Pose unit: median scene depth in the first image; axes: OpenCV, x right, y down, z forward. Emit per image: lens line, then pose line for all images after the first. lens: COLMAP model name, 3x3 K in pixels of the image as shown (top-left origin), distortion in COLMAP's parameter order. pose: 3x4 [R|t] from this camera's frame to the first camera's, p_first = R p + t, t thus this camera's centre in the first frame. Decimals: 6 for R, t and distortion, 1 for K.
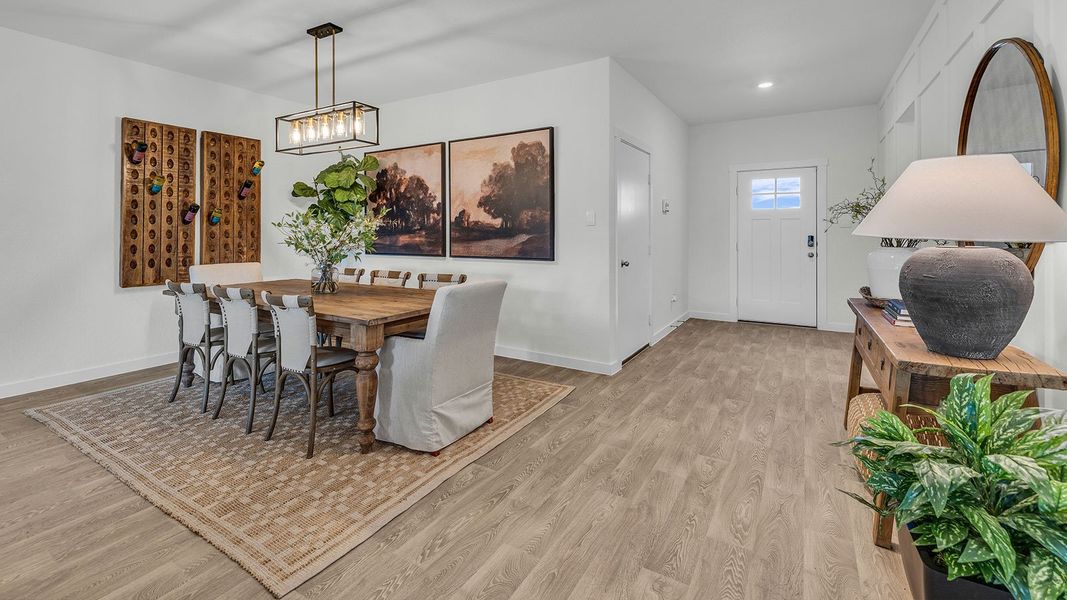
lens RADIAL K [[456.4, 0, 524.8], [0, 456.4, 229.5], [0, 0, 1]] dist [-0.001222, 0.001047]
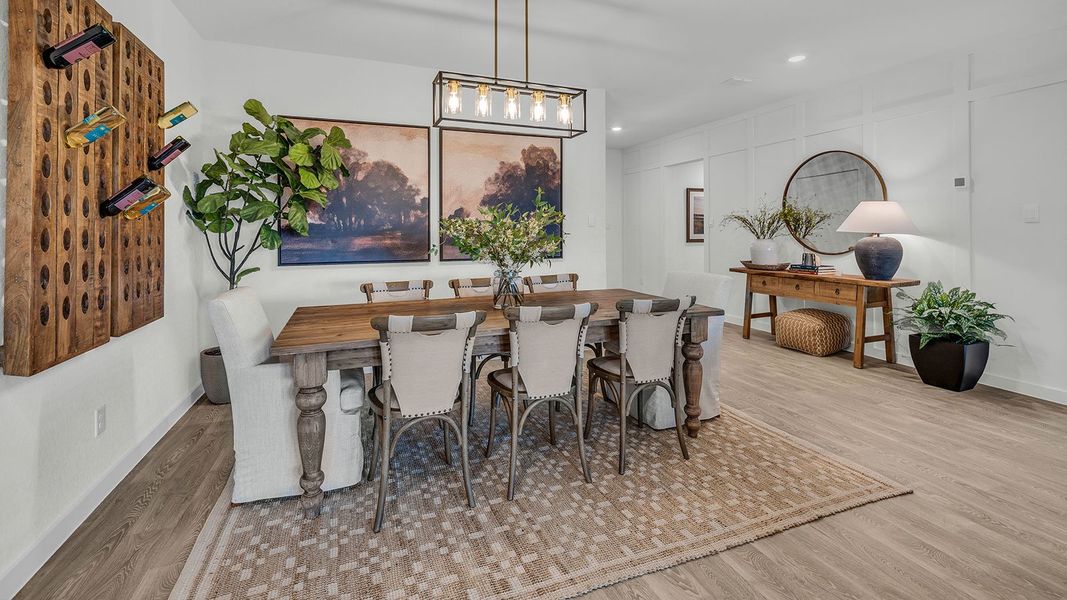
lens RADIAL K [[456.4, 0, 524.8], [0, 456.4, 229.5], [0, 0, 1]] dist [-0.001222, 0.001047]
pose [[0.614702, 0.002087, 0.788757, -0.793075], [-0.000448, 0.999997, -0.002297, 0.001916], [-0.788760, 0.001058, 0.614701, 0.358668]]
